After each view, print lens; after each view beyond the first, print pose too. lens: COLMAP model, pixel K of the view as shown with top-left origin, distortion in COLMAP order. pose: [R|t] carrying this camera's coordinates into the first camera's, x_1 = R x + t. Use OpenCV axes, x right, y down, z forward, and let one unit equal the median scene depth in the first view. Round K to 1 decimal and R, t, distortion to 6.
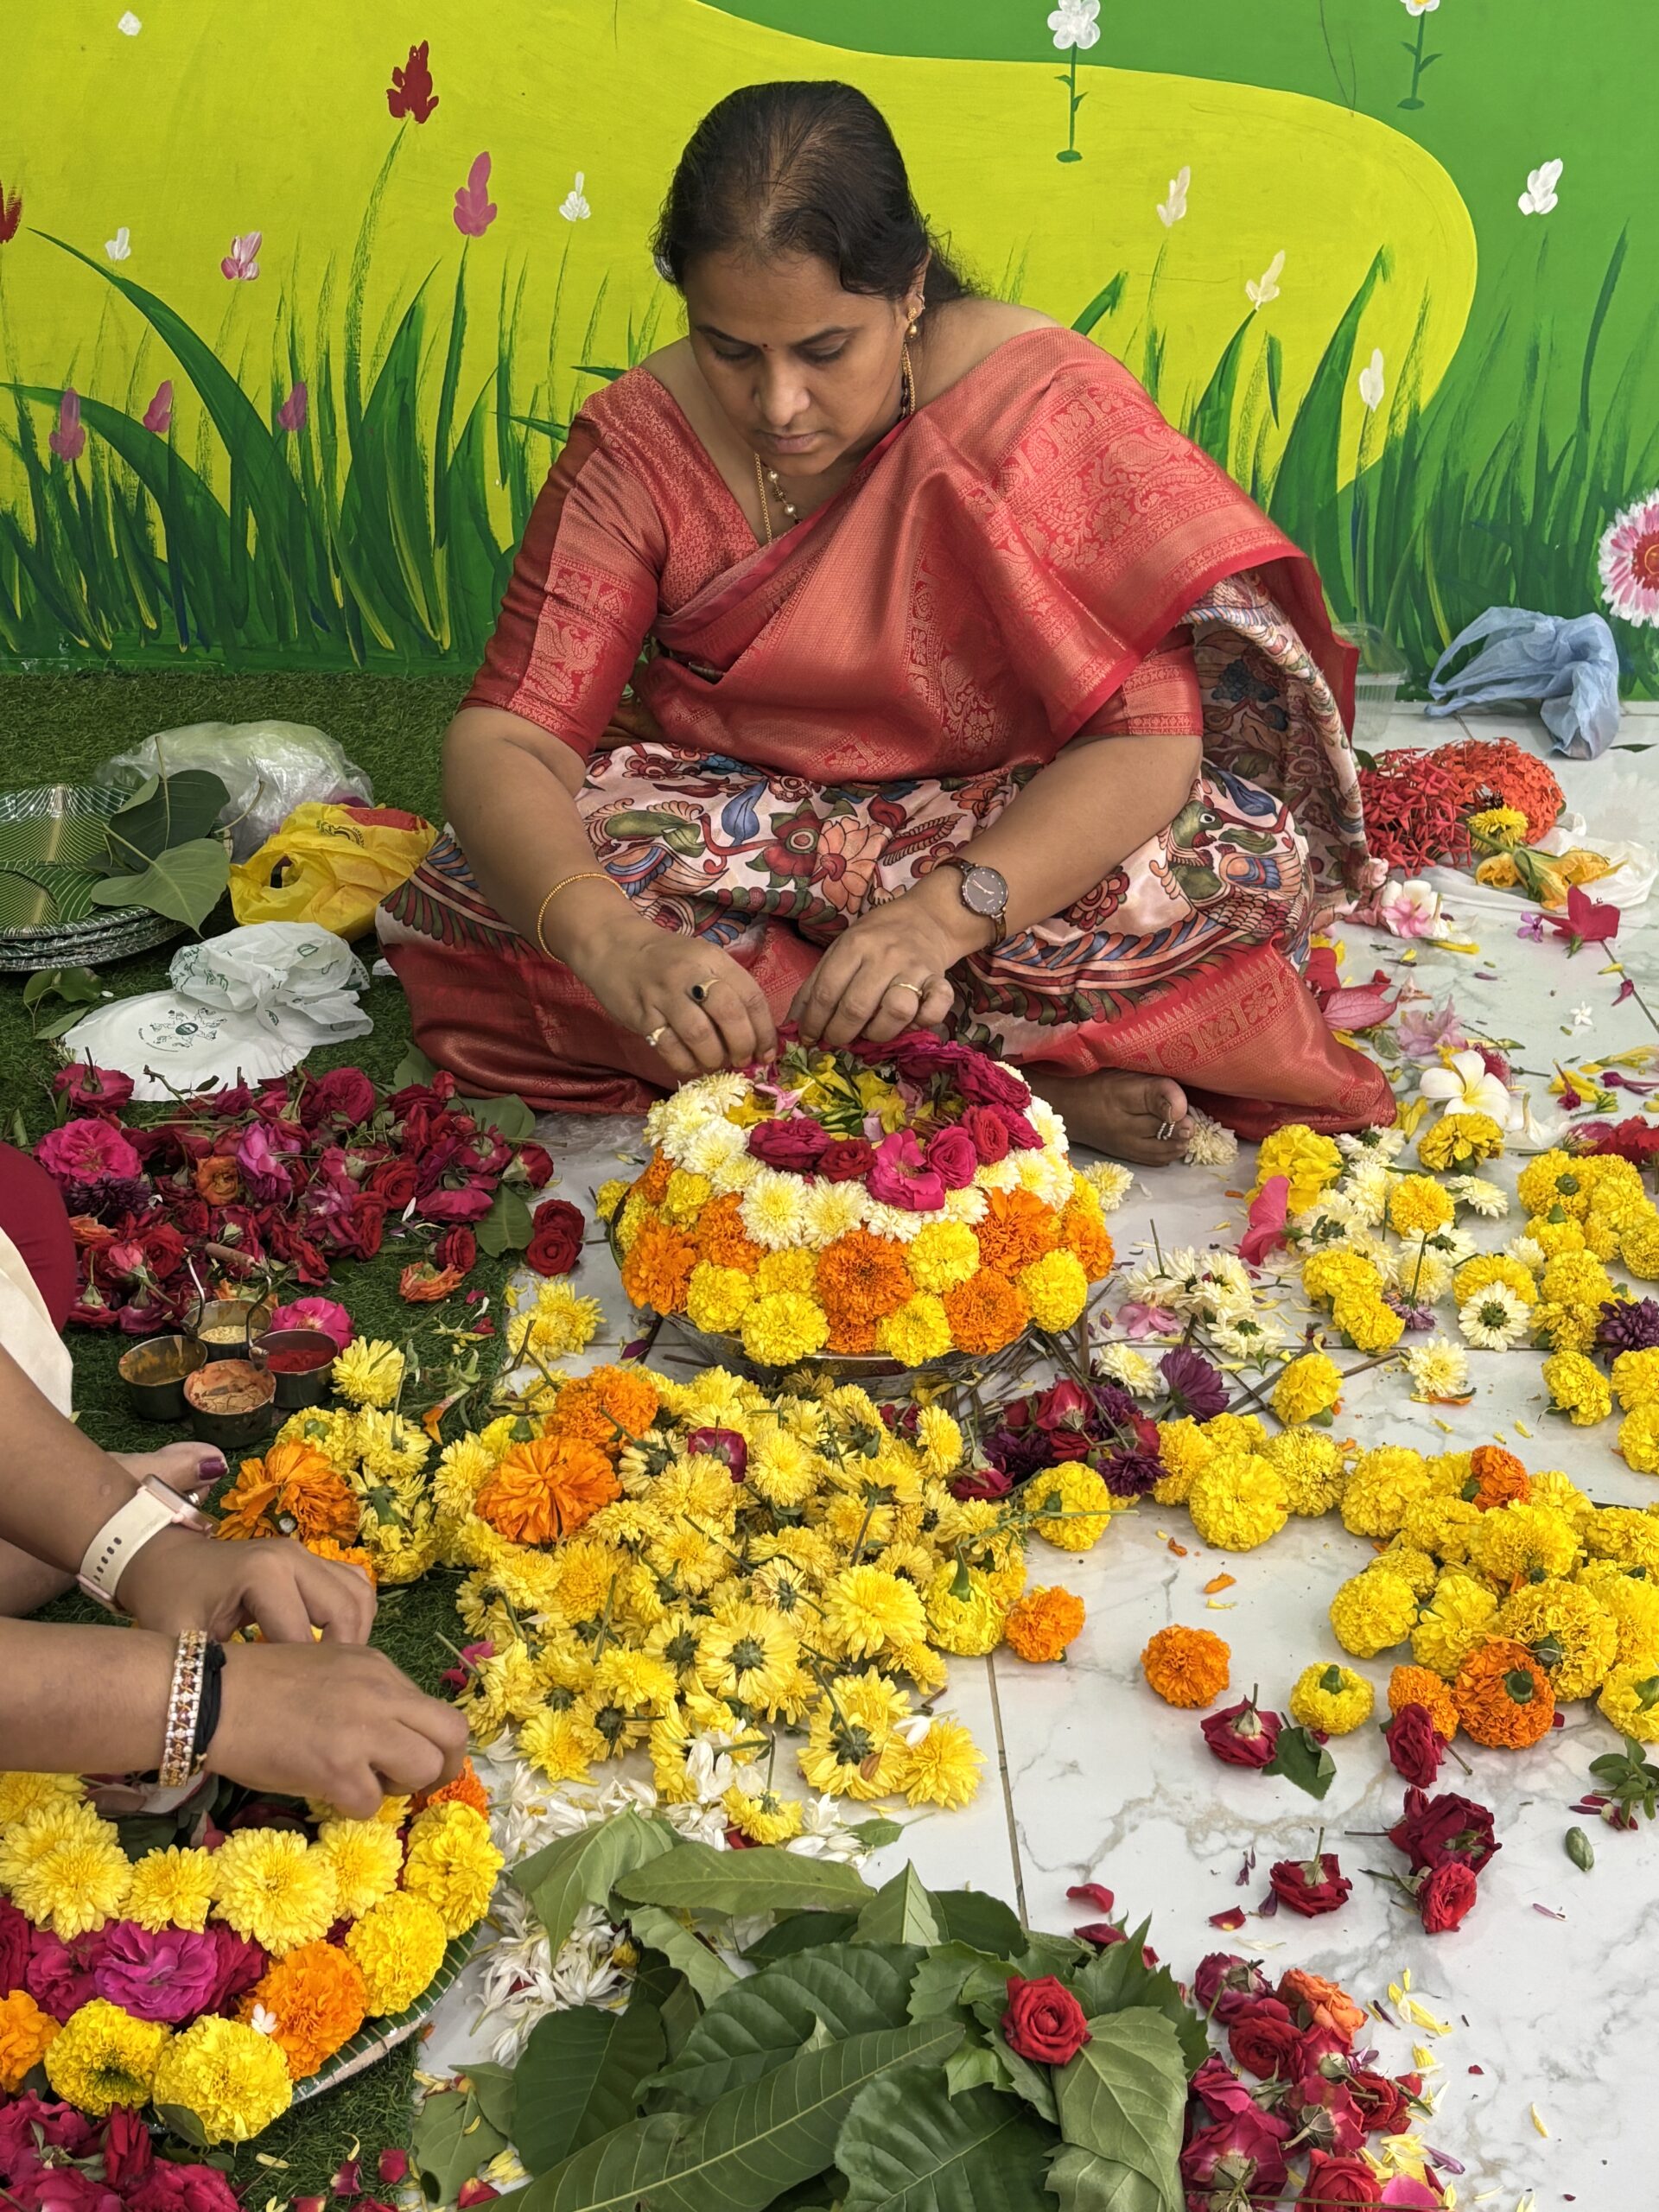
lens RADIAL K [[2970.7, 0, 829.3], [0, 2970.7, 1102.8], [0, 0, 1]] dist [0.066875, 0.000000]
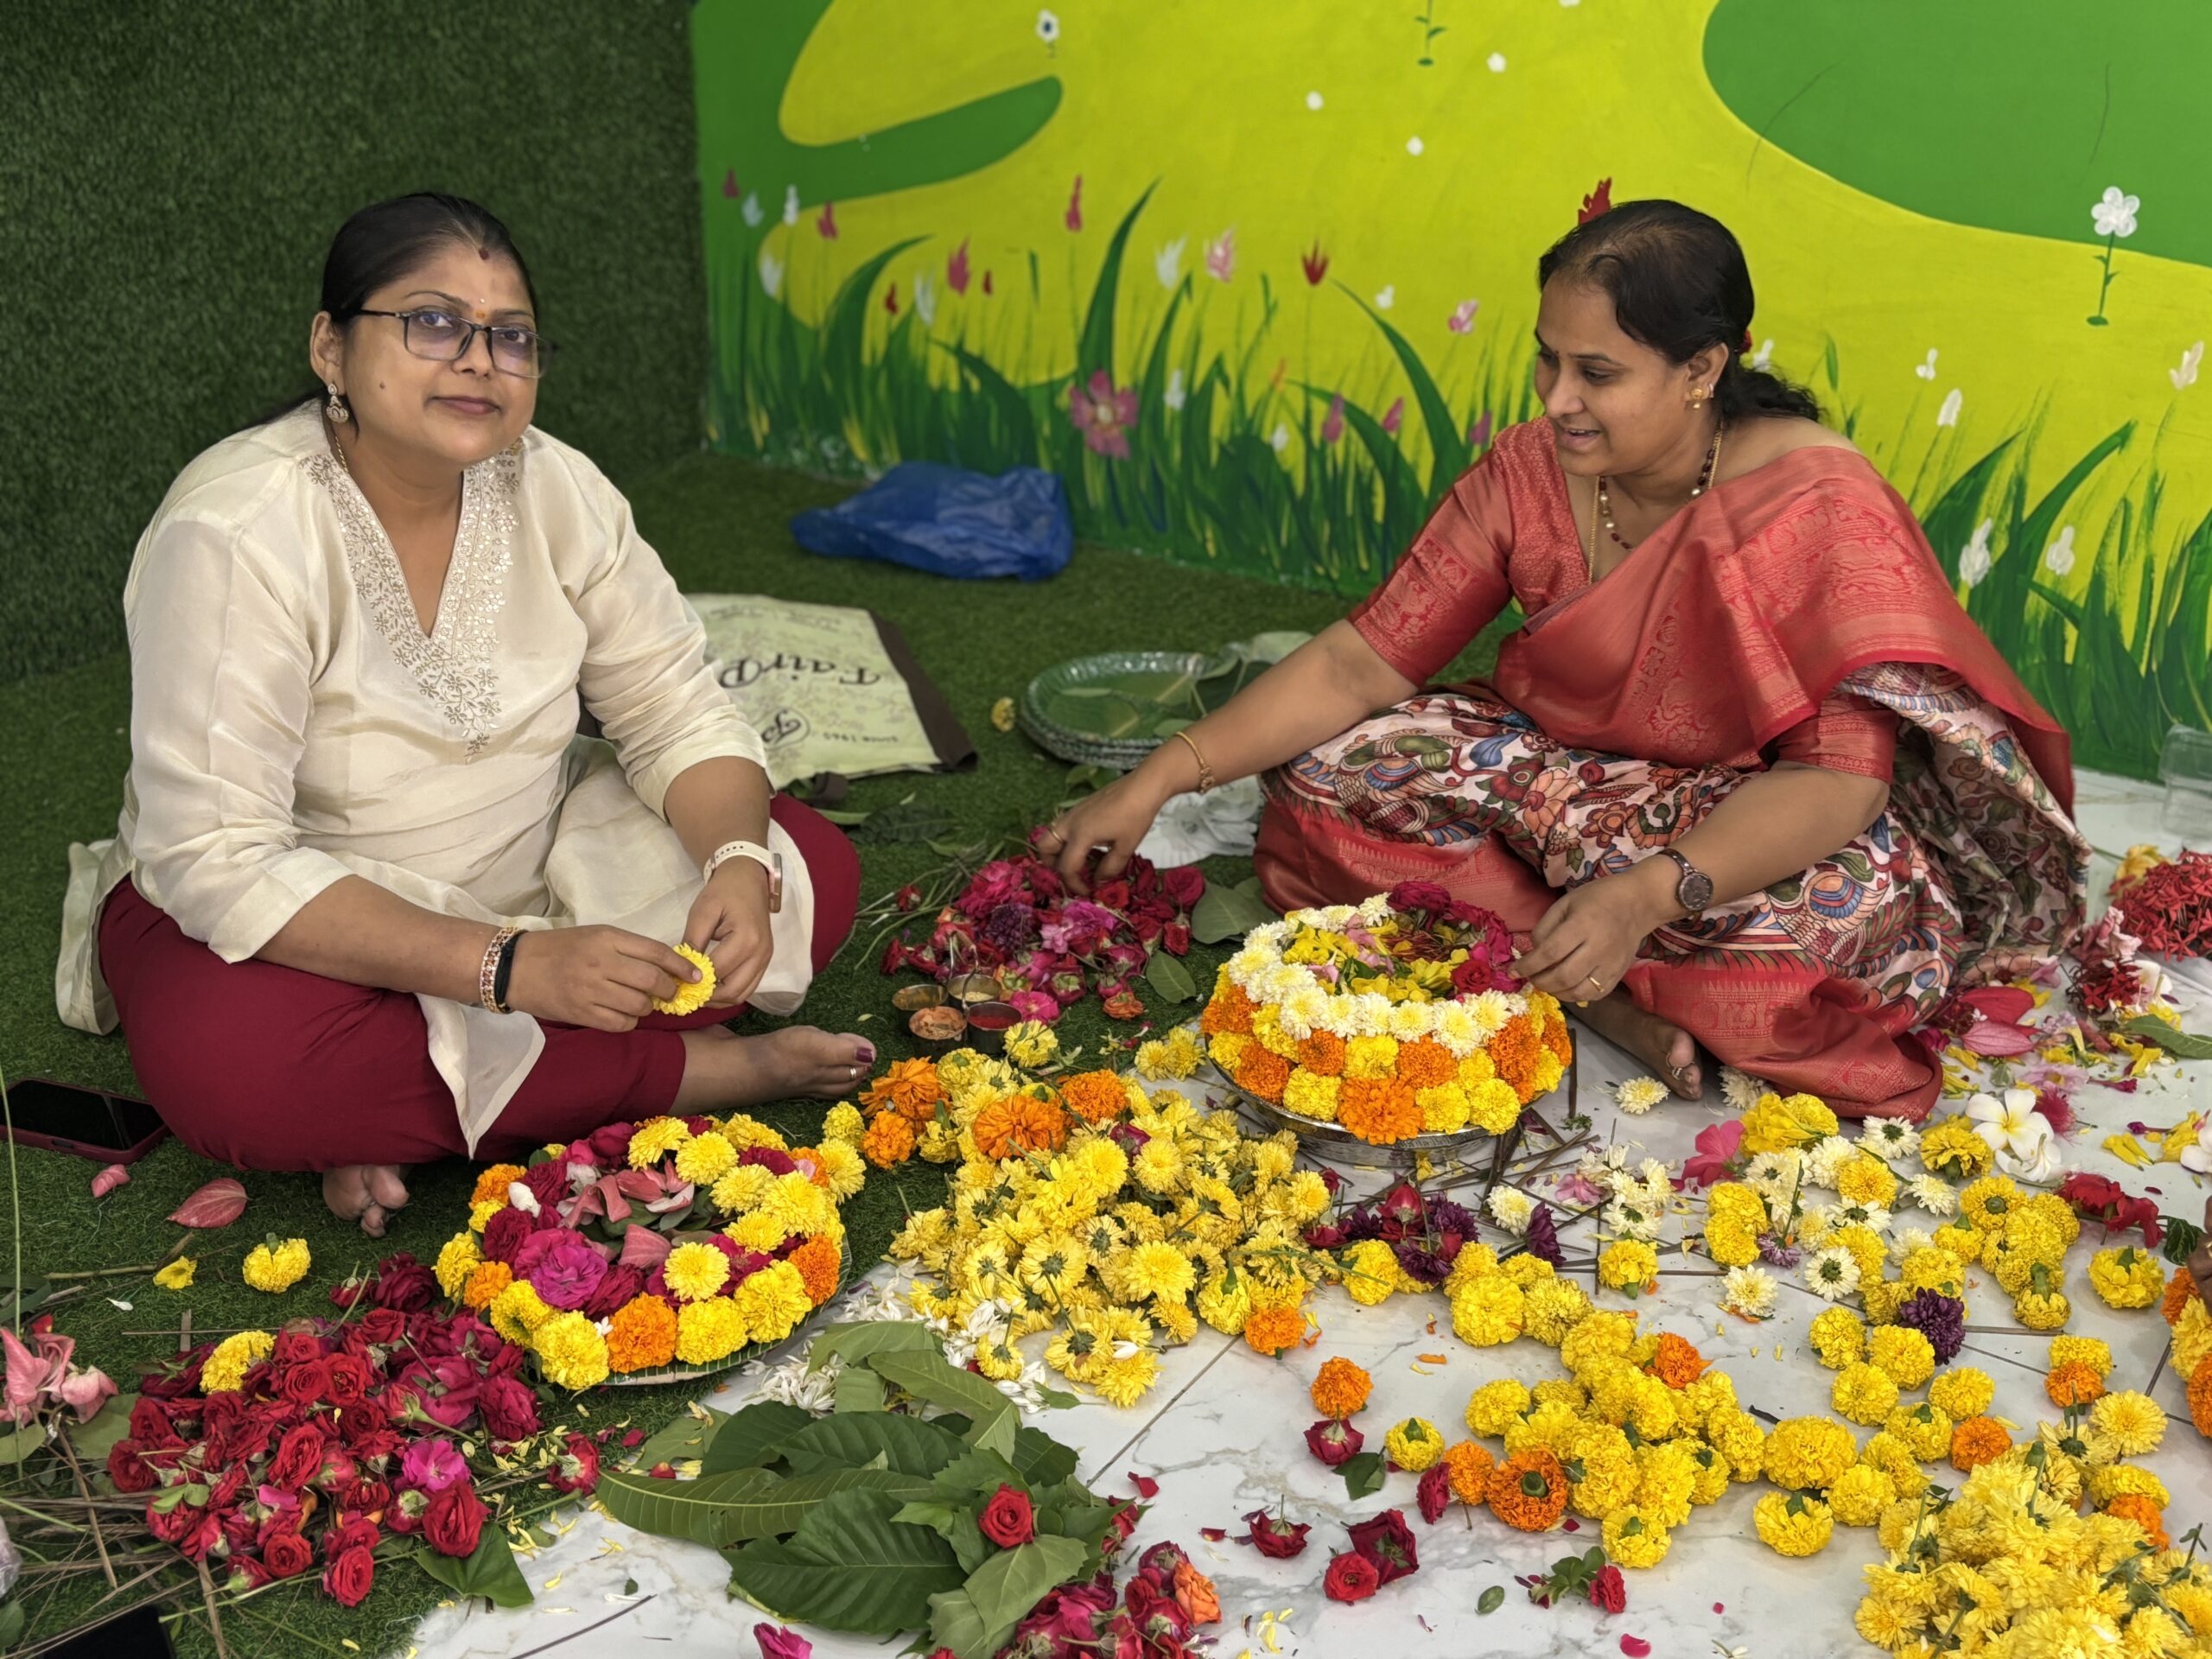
lens RADIAL K [[2518.0, 0, 1104.5], [0, 2518.0, 836.2], [0, 0, 1]] dist [0.049710, 0.000000]
pose [[0.816448, 0.236147, -0.526922, 0.426475], [-0.269825, 0.962816, 0.013414, -0.029838], [0.510497, 0.131225, 0.849808, -0.051773]]
